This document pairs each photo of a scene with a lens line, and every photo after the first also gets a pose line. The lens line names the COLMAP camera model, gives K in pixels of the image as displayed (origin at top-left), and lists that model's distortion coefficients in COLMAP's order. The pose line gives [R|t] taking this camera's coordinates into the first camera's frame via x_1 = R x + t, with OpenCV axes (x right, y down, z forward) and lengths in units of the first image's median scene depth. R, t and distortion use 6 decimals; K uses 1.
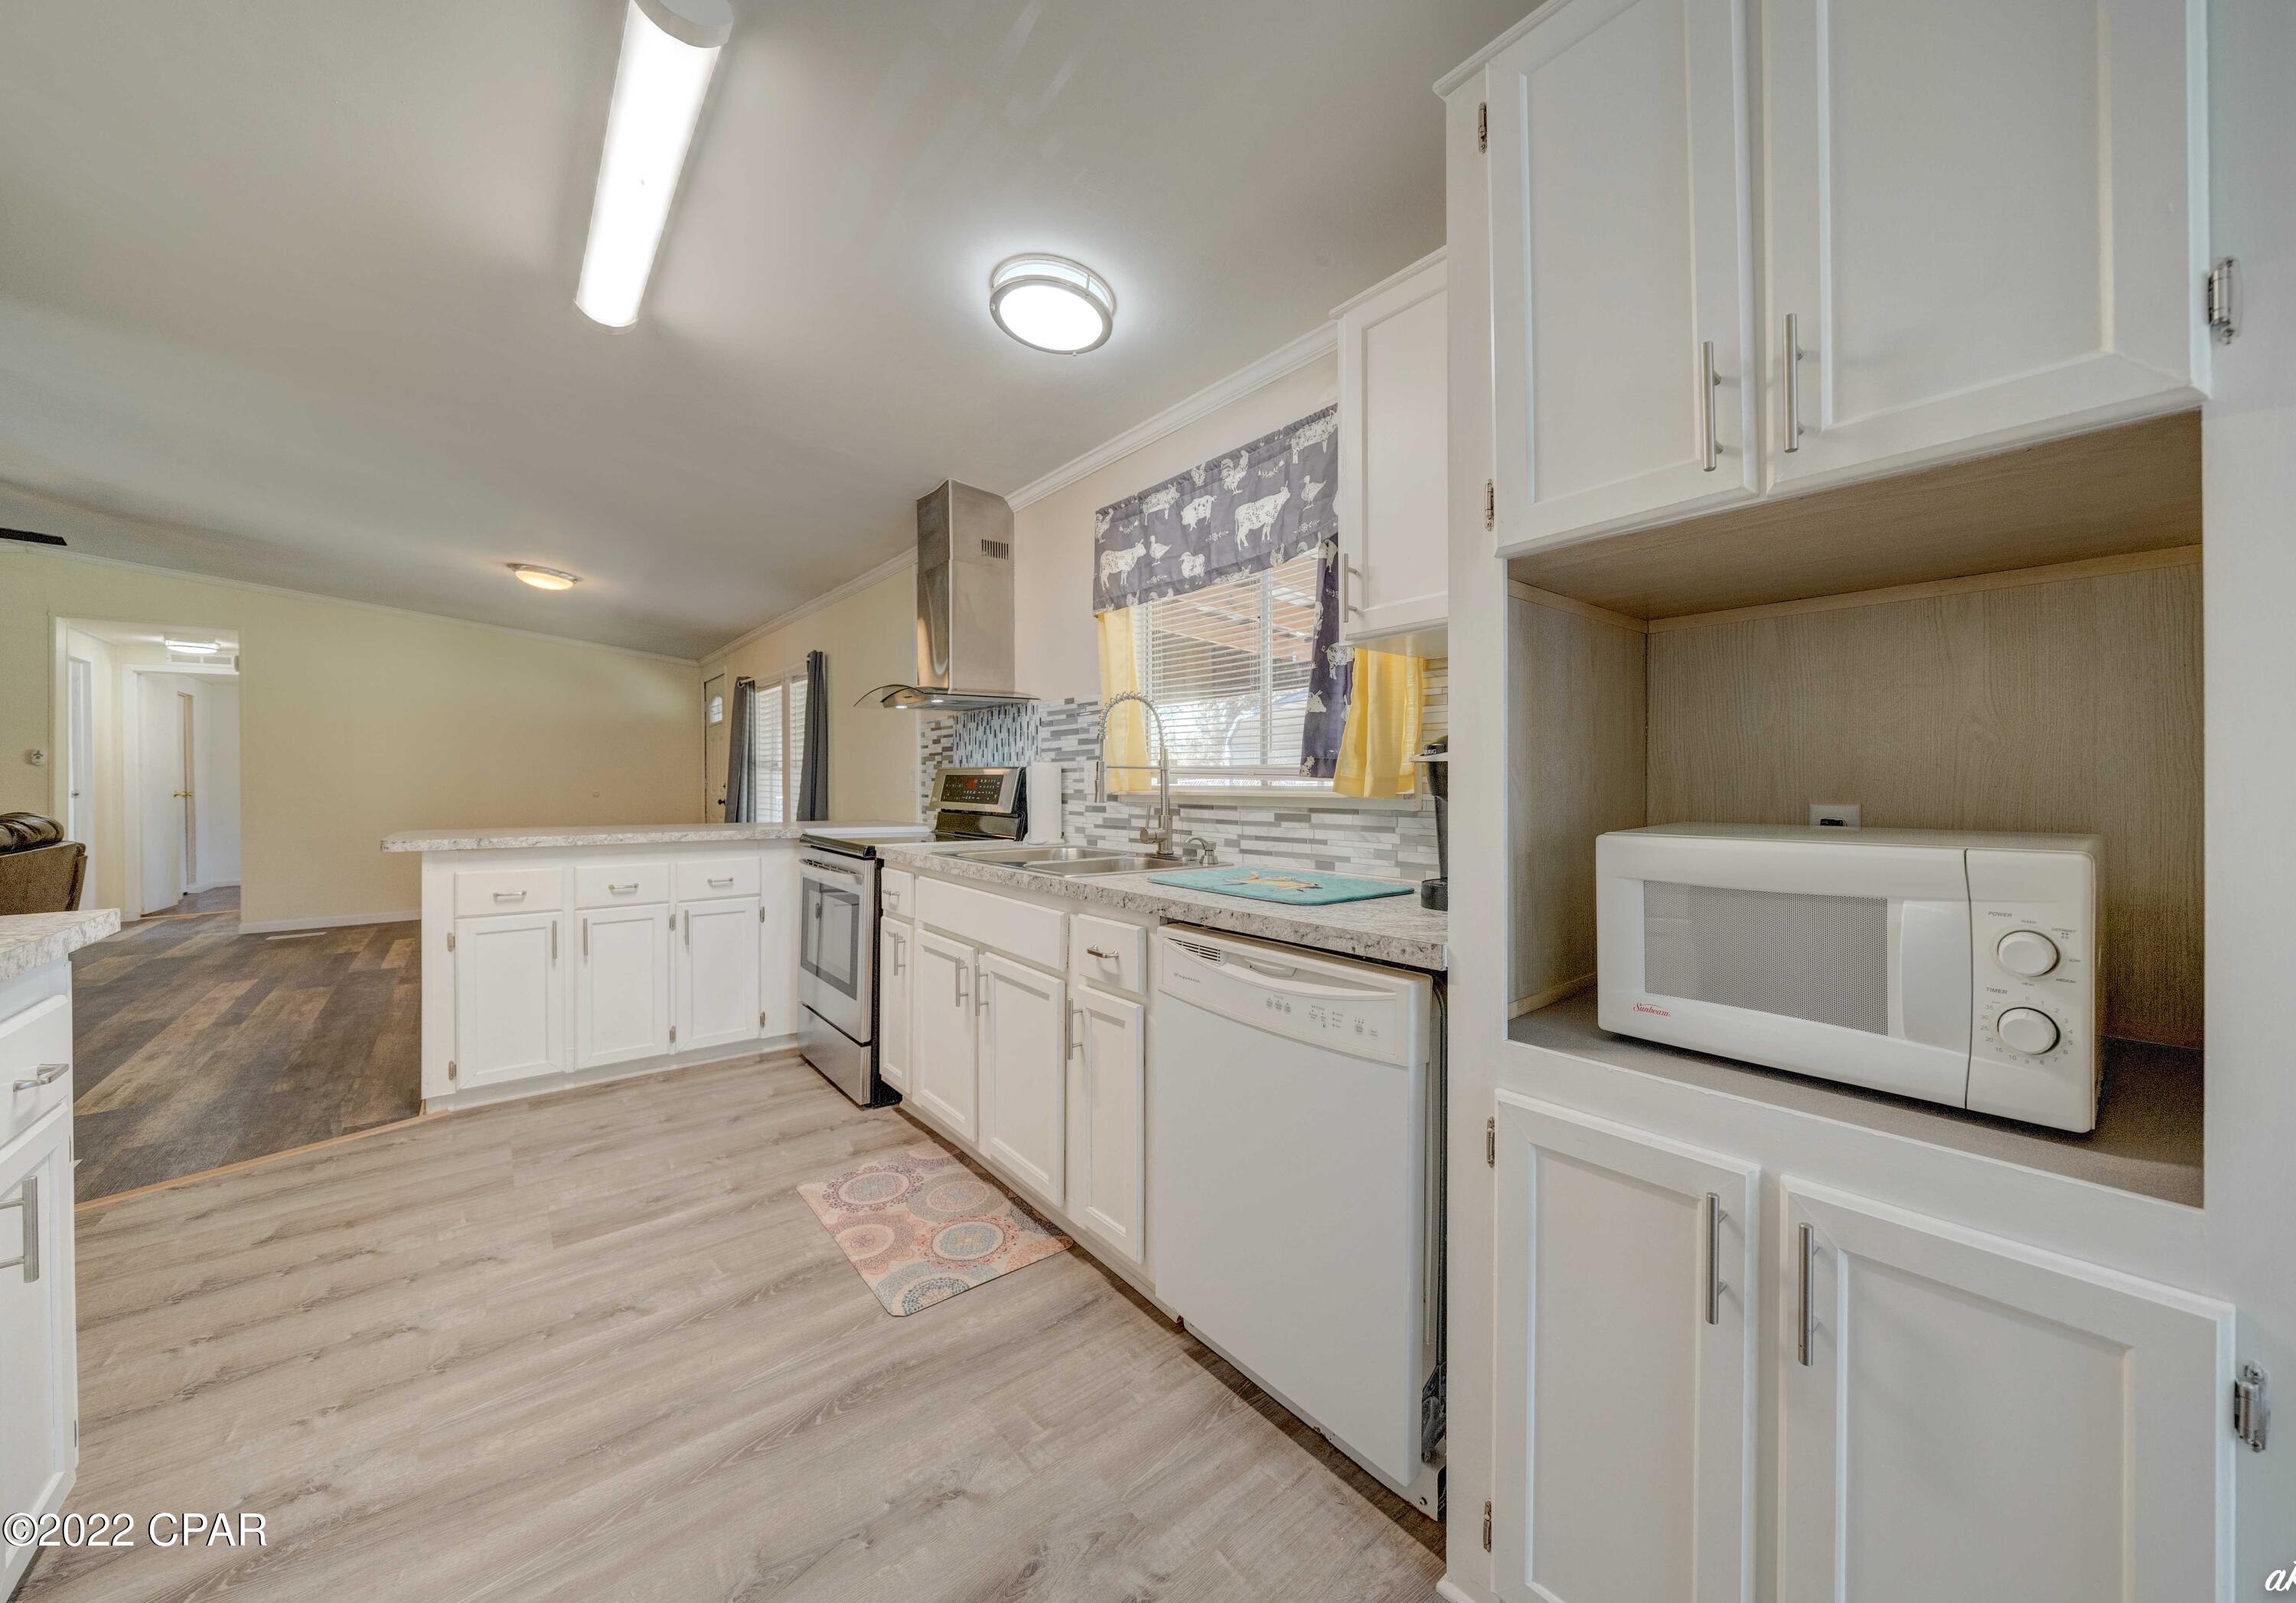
lens RADIAL K [[833.5, 0, 1185.4], [0, 833.5, 785.0], [0, 0, 1]] dist [-0.001698, -0.000638]
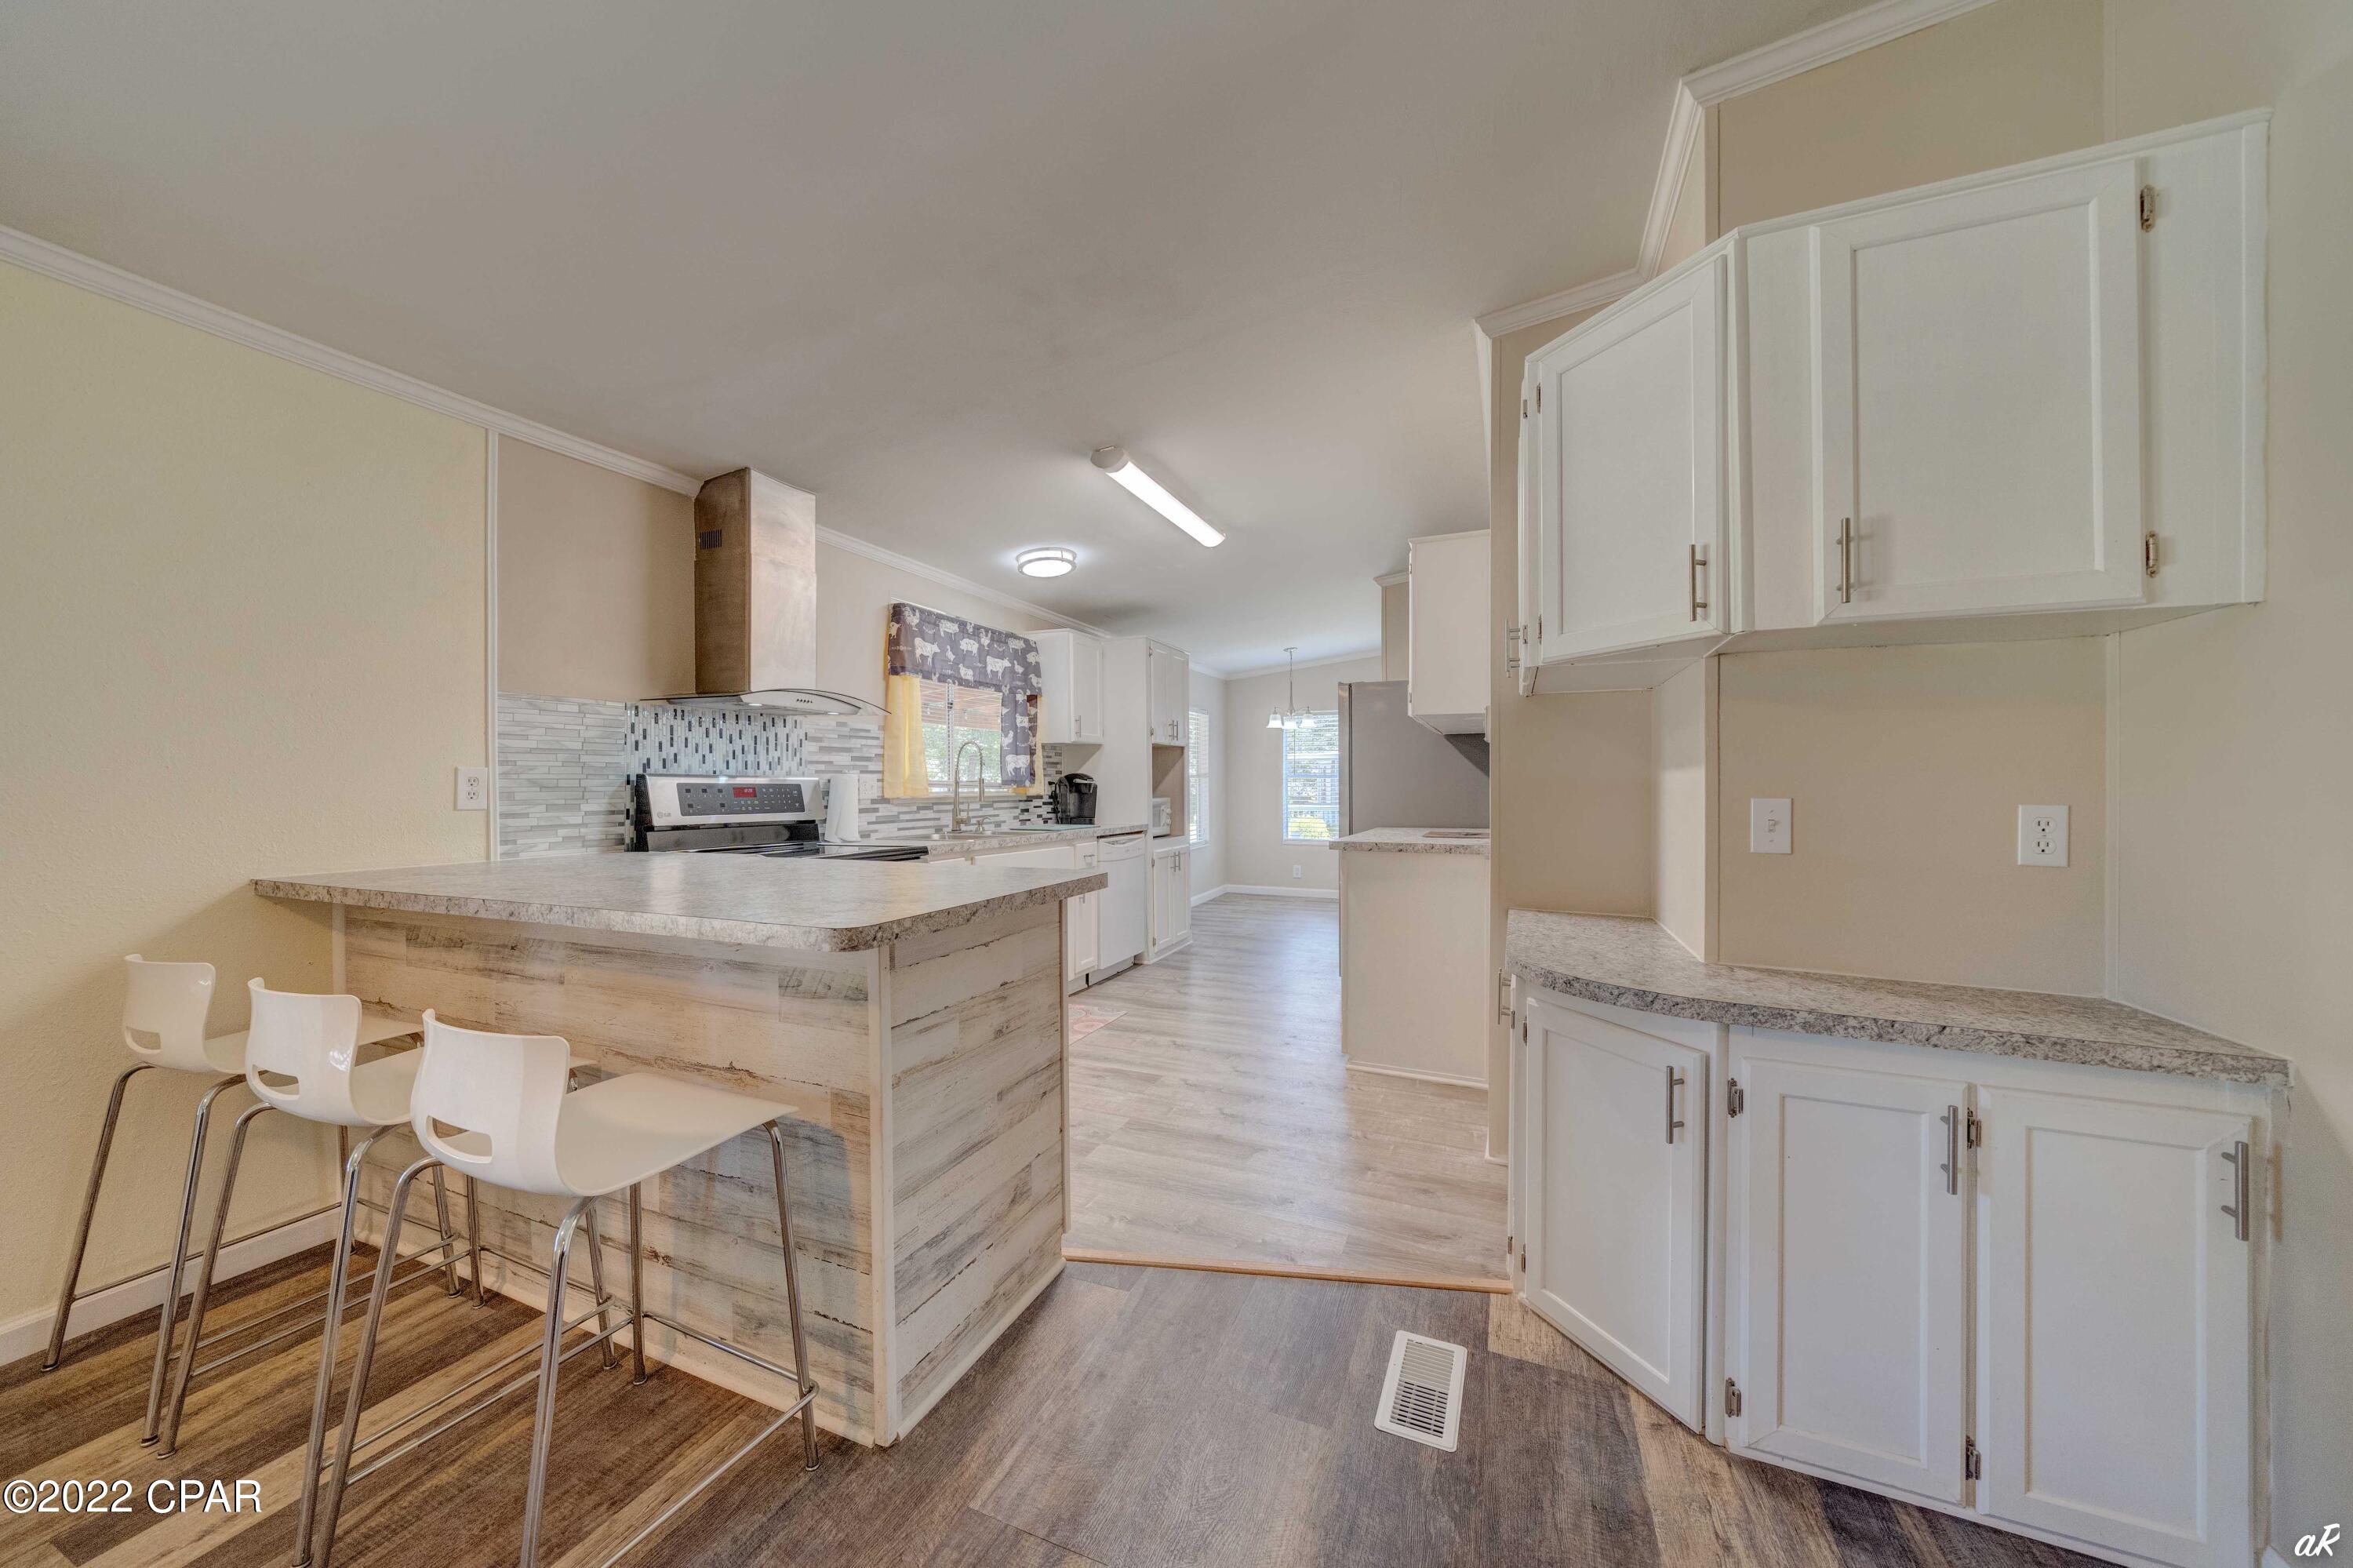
lens RADIAL K [[825.8, 0, 1161.3], [0, 825.8, 782.5], [0, 0, 1]] dist [-0.001599, -0.000683]
pose [[-0.446656, 0.004235, 0.894696, -1.869056], [0.004995, 0.999985, -0.002239, -0.013055], [-0.894692, 0.003468, -0.446671, 1.460007]]
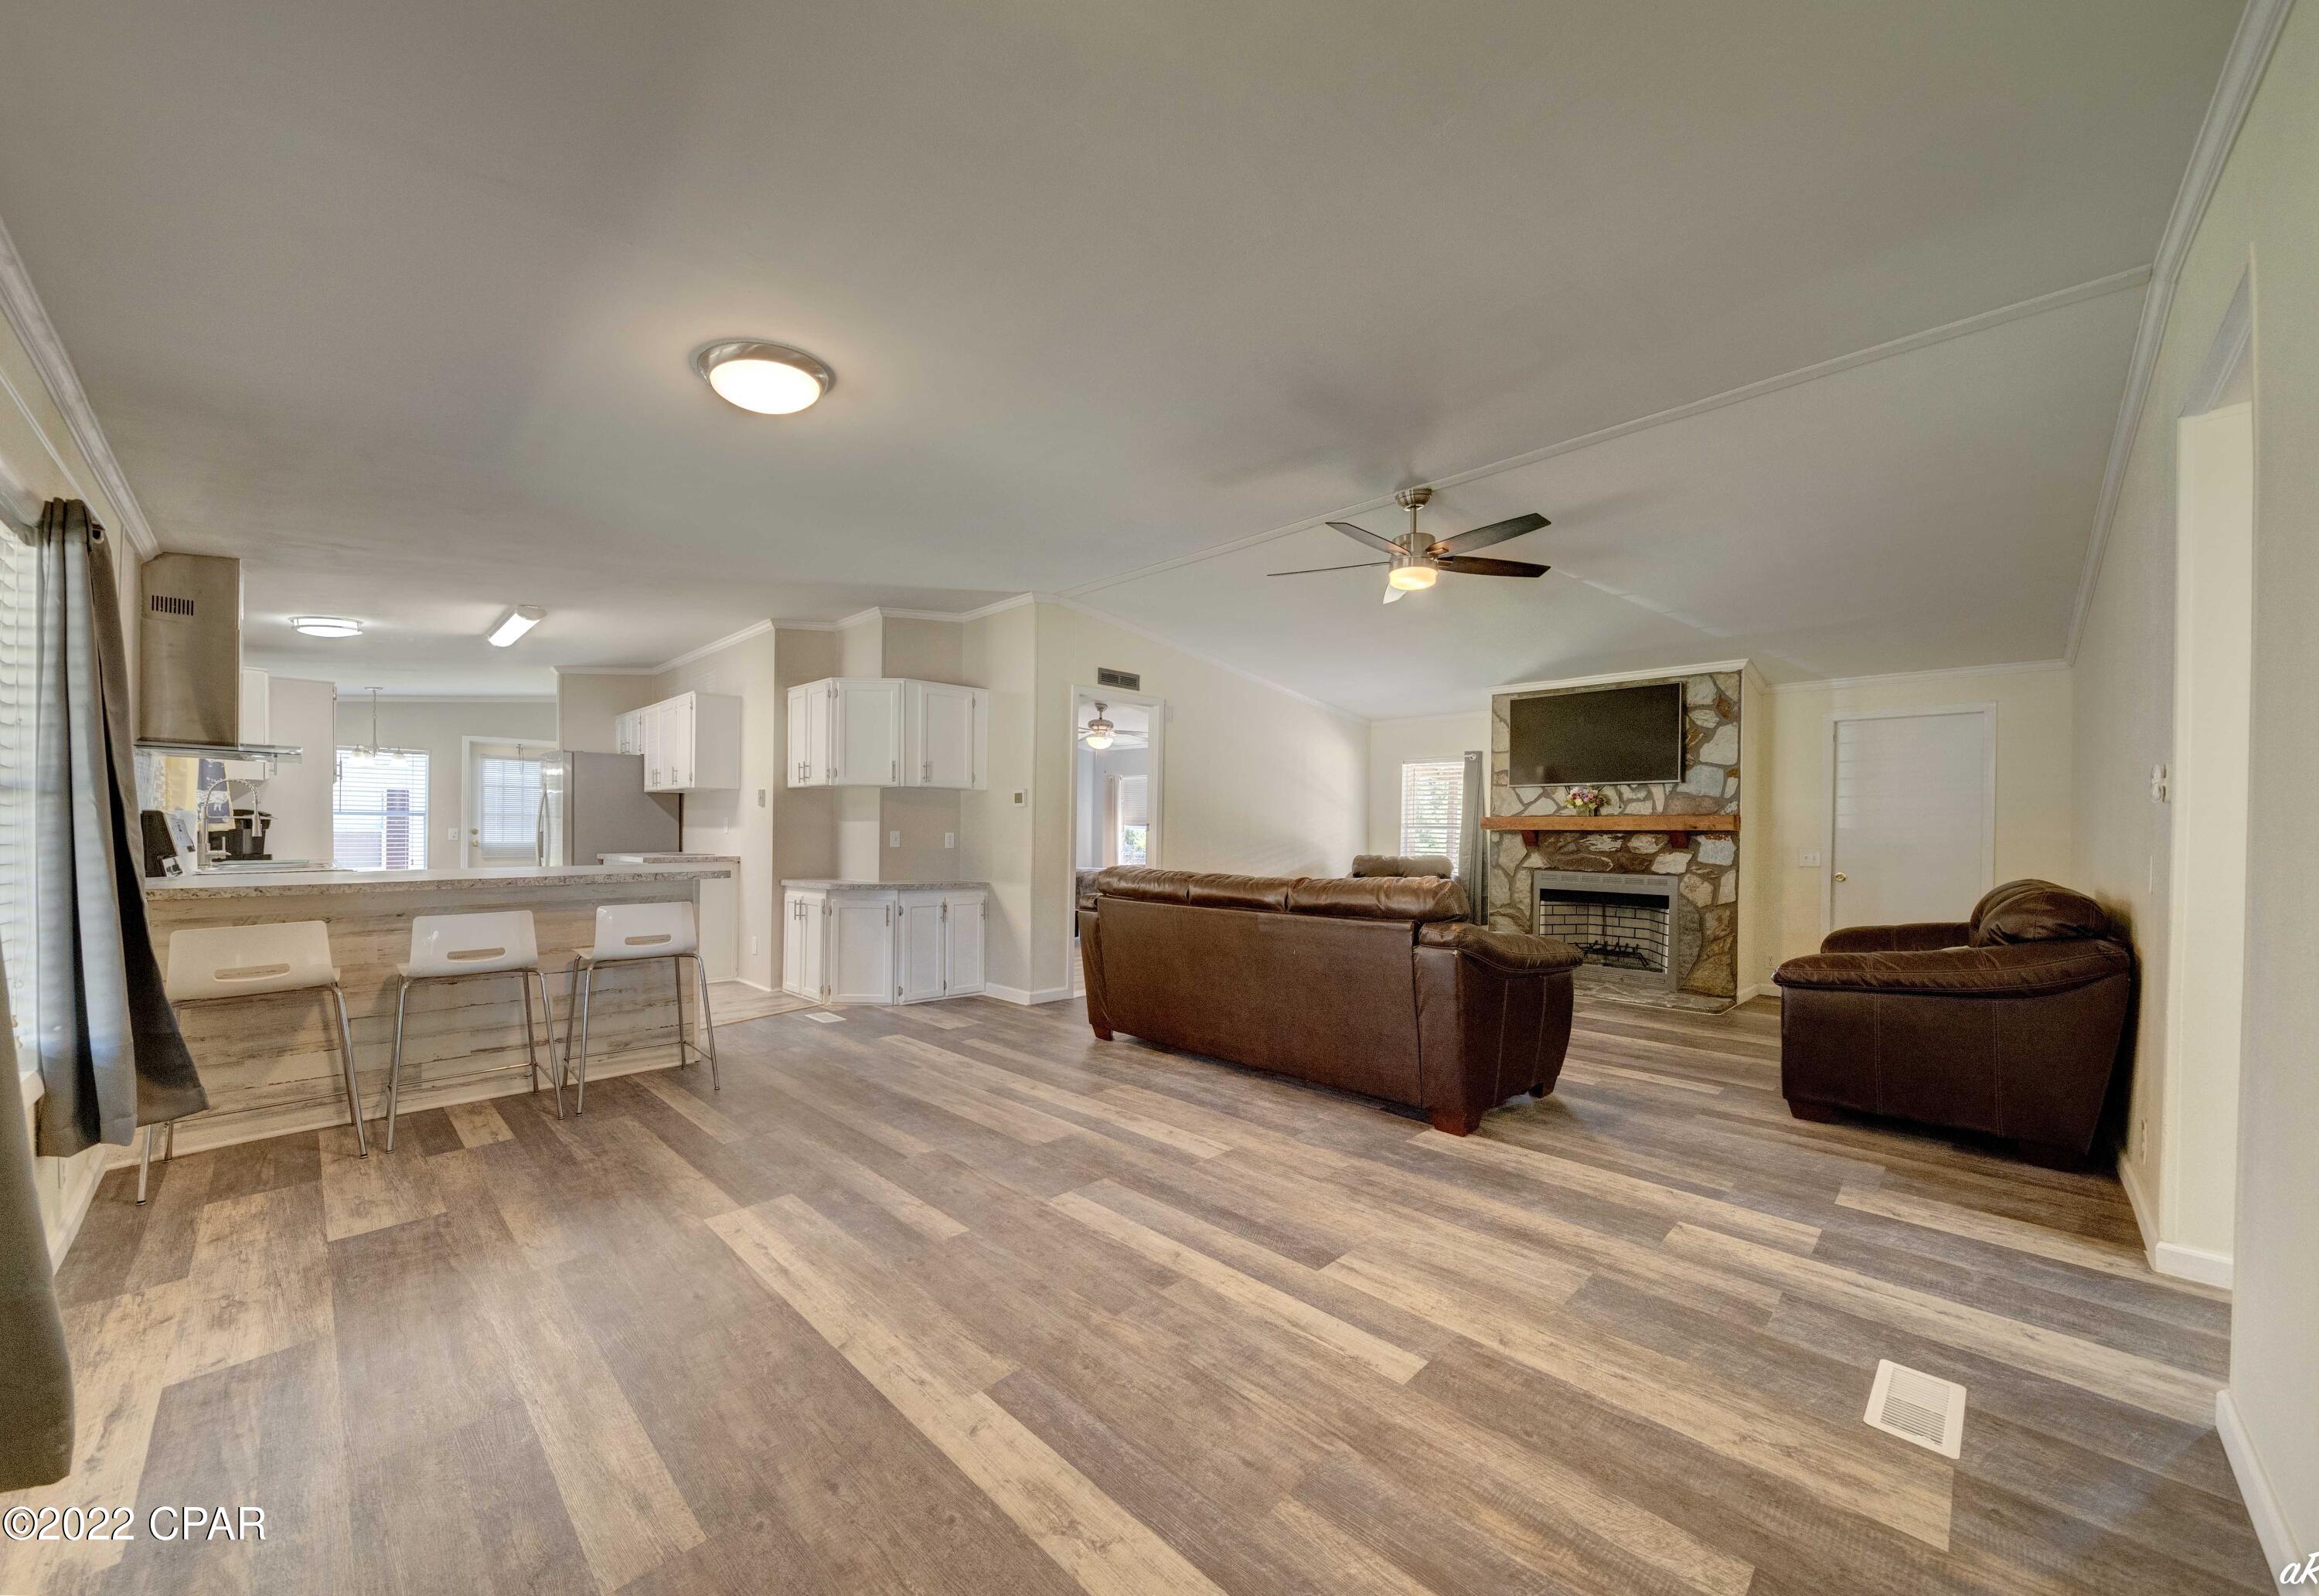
lens RADIAL K [[836.2, 0, 1205.3], [0, 836.2, 829.5], [0, 0, 1]] dist [0.000082, 0.000075]
pose [[-0.991379, -0.004552, -0.130944, -2.039853], [-0.005284, 0.999972, 0.005243, -0.020629], [0.130917, 0.005889, -0.991376, 3.190098]]
